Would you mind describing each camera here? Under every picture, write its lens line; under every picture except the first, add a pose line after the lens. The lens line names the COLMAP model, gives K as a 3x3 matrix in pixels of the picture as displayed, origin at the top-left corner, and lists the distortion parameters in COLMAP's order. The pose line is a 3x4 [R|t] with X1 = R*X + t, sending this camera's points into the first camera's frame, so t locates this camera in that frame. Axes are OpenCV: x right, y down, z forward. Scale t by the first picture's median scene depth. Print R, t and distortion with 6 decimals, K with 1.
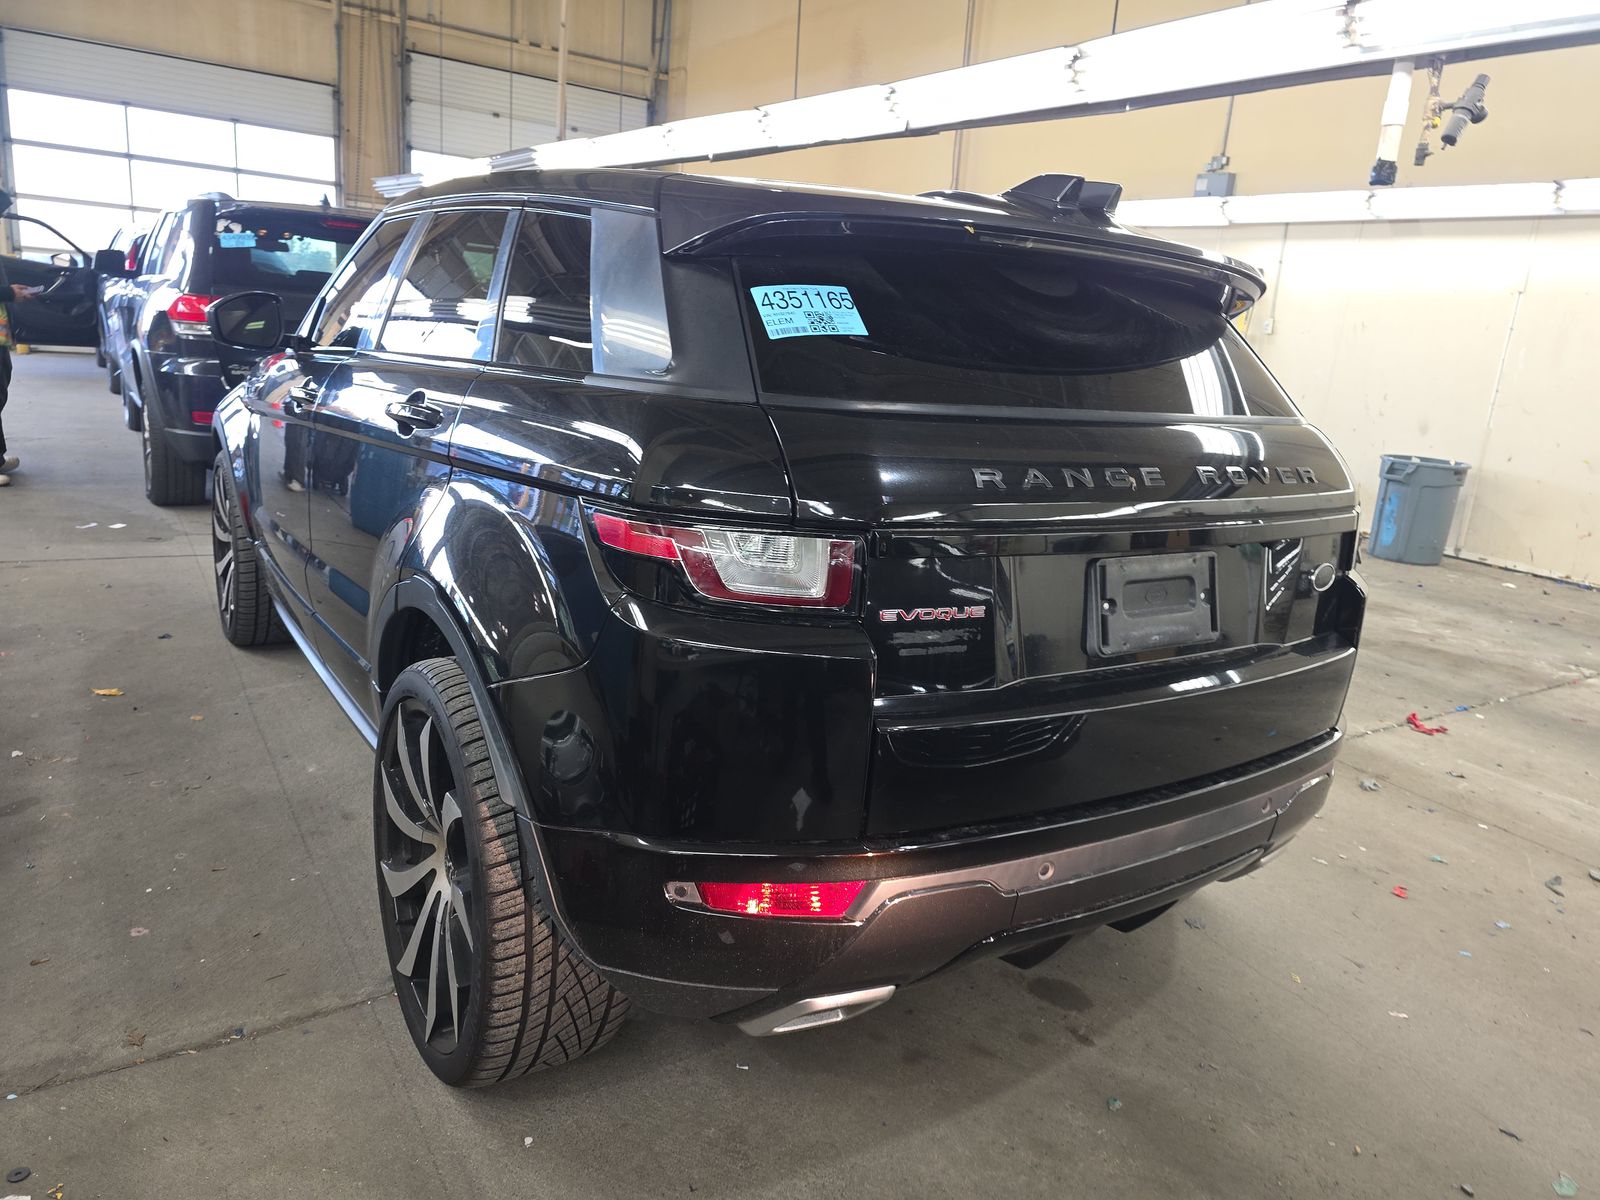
lens RADIAL K [[1080.9, 0, 816.0], [0, 1080.9, 597.6], [0, 0, 1]] dist [0.045020, -0.042678]
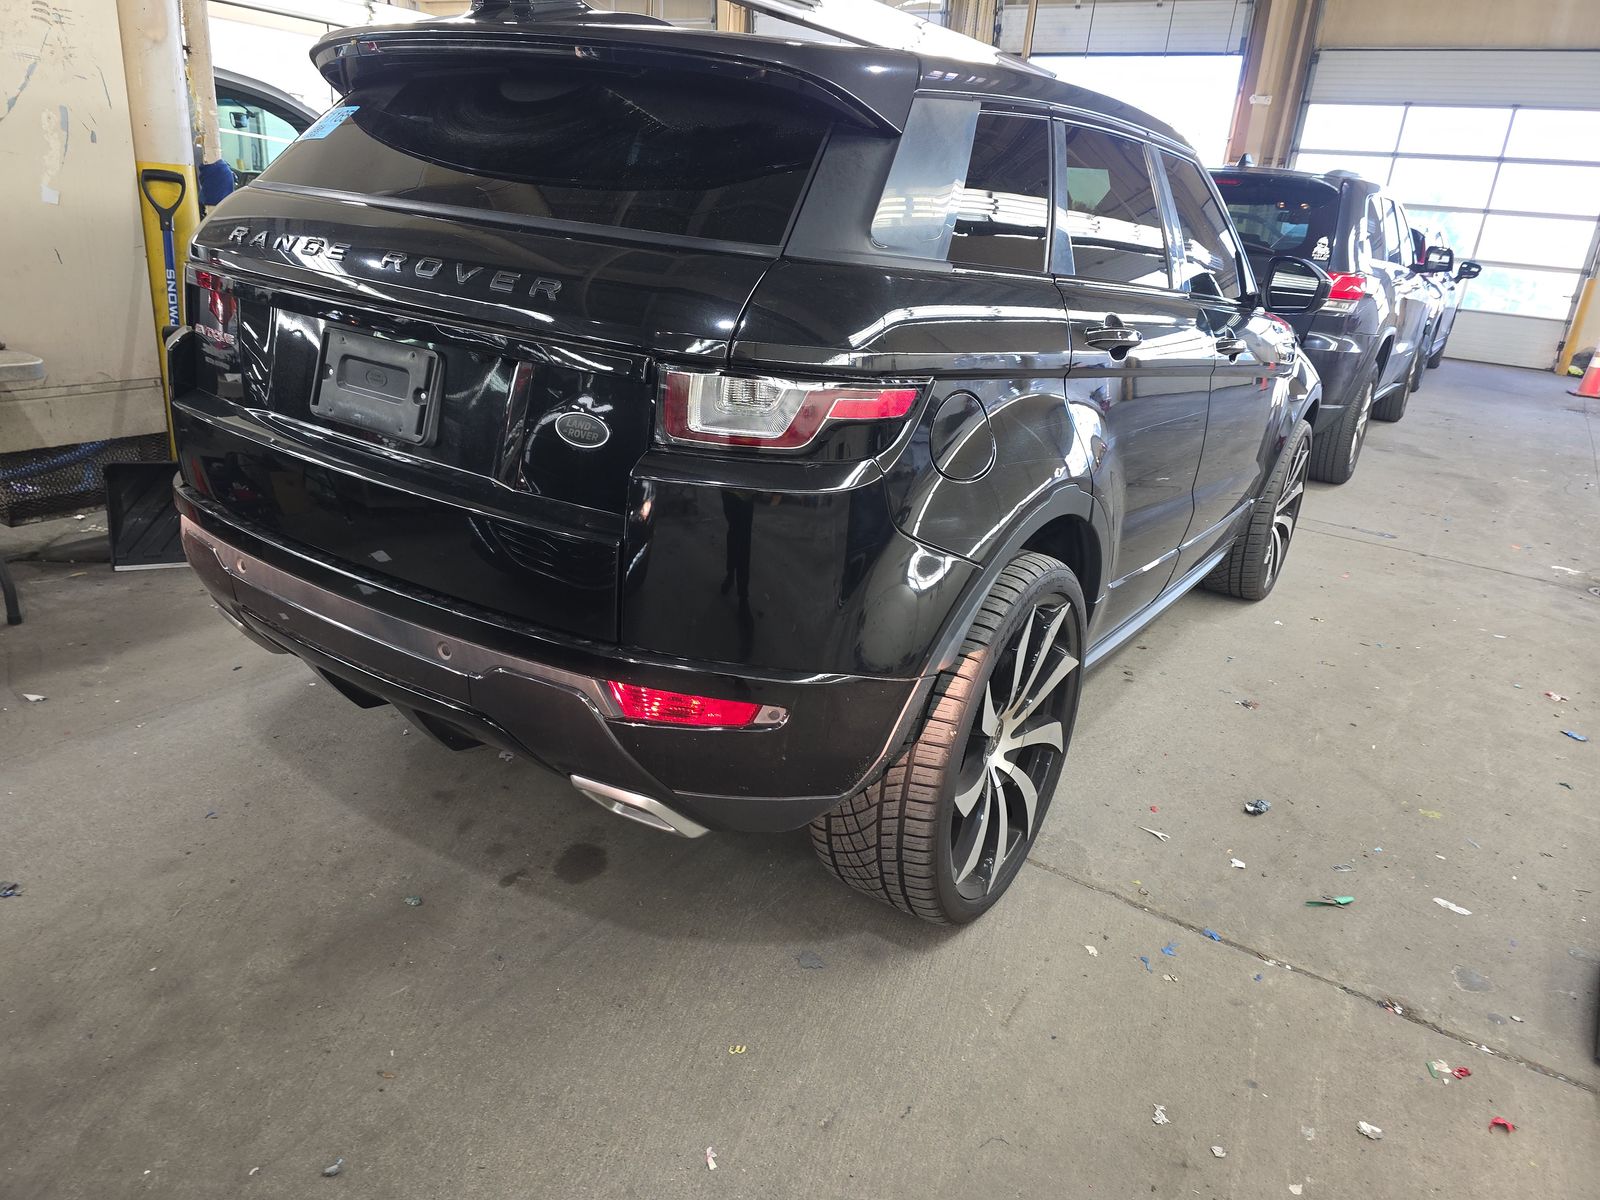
lens RADIAL K [[1080.9, 0, 787.8], [0, 1080.9, 605.7], [0, 0, 1]] dist [0.045020, -0.042678]
pose [[0.372993, 0.271962, -0.887081, 0.835942], [-0.285638, 0.943301, 0.169095, -0.049815], [0.882772, 0.190313, 0.429528, 0.548387]]
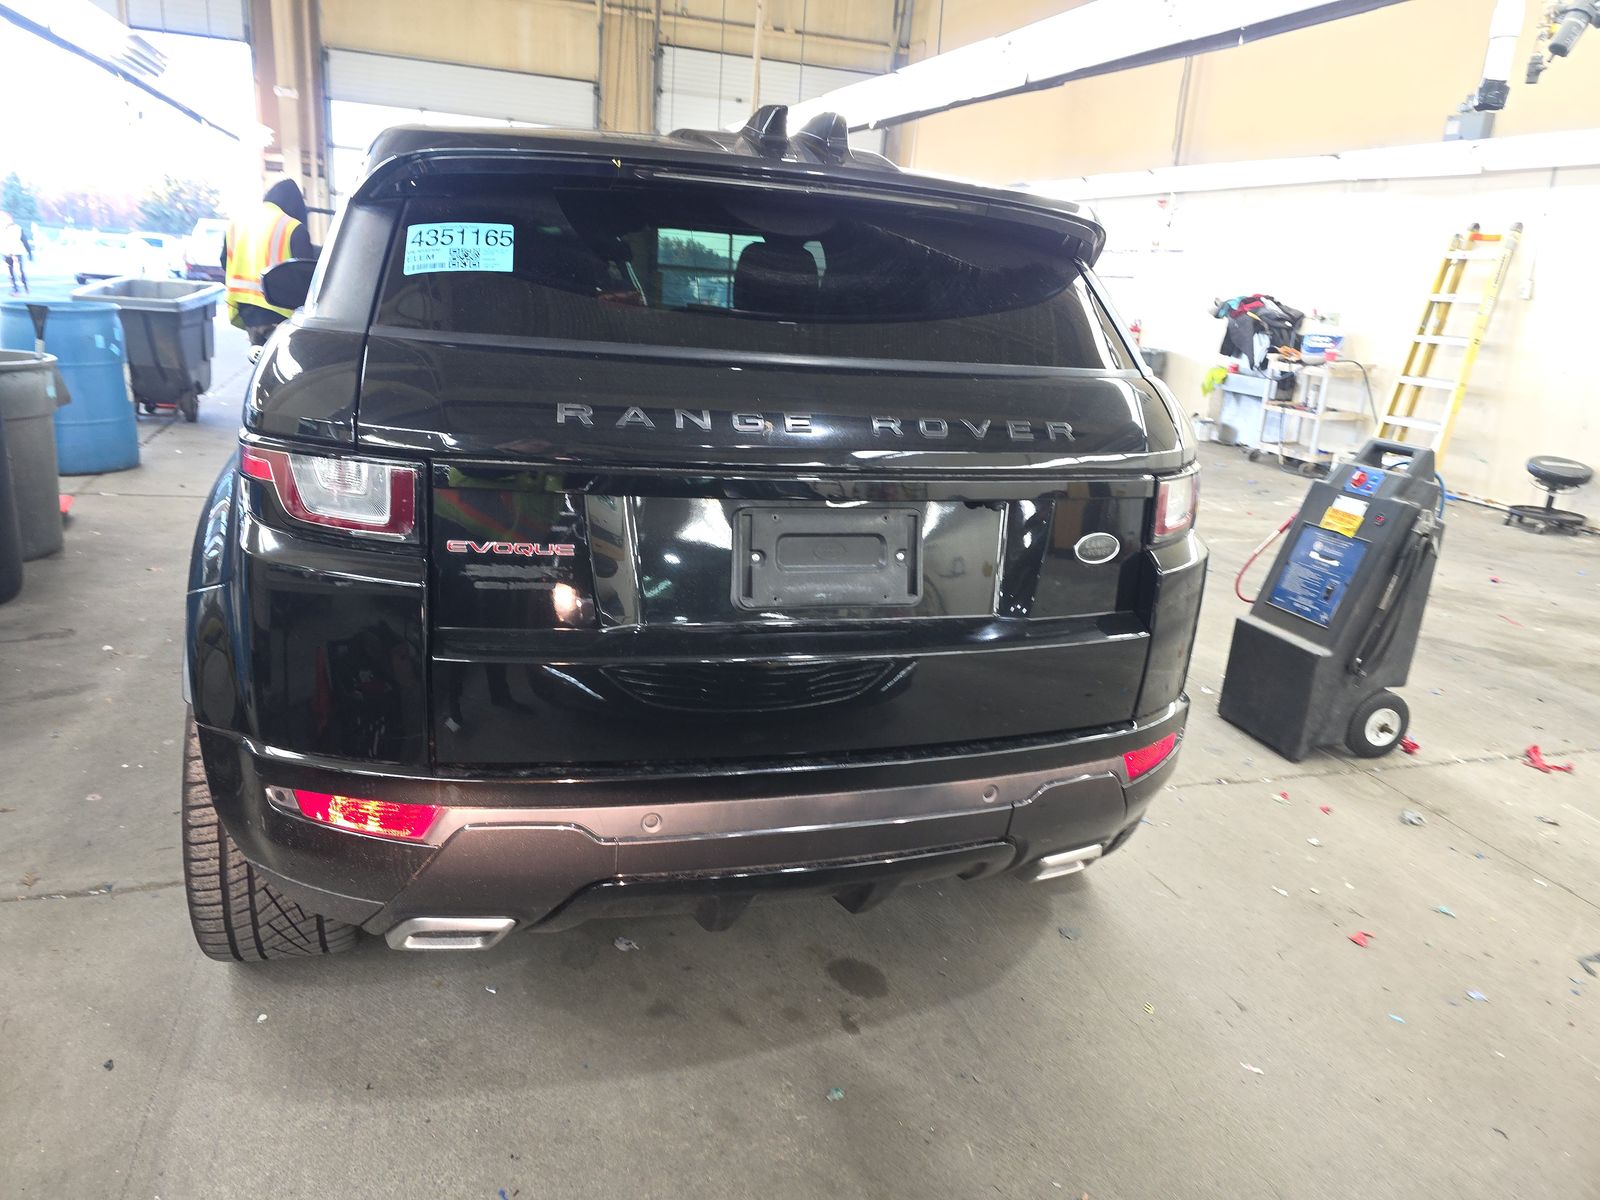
lens RADIAL K [[1080.9, 0, 789.3], [0, 1080.9, 583.8], [0, 0, 1]] dist [0.045020, -0.042678]
pose [[0.958486, 0.063666, -0.277941, 0.315274], [-0.062086, 0.997966, 0.014492, 0.008621], [0.278298, 0.003366, 0.960489, 0.055540]]
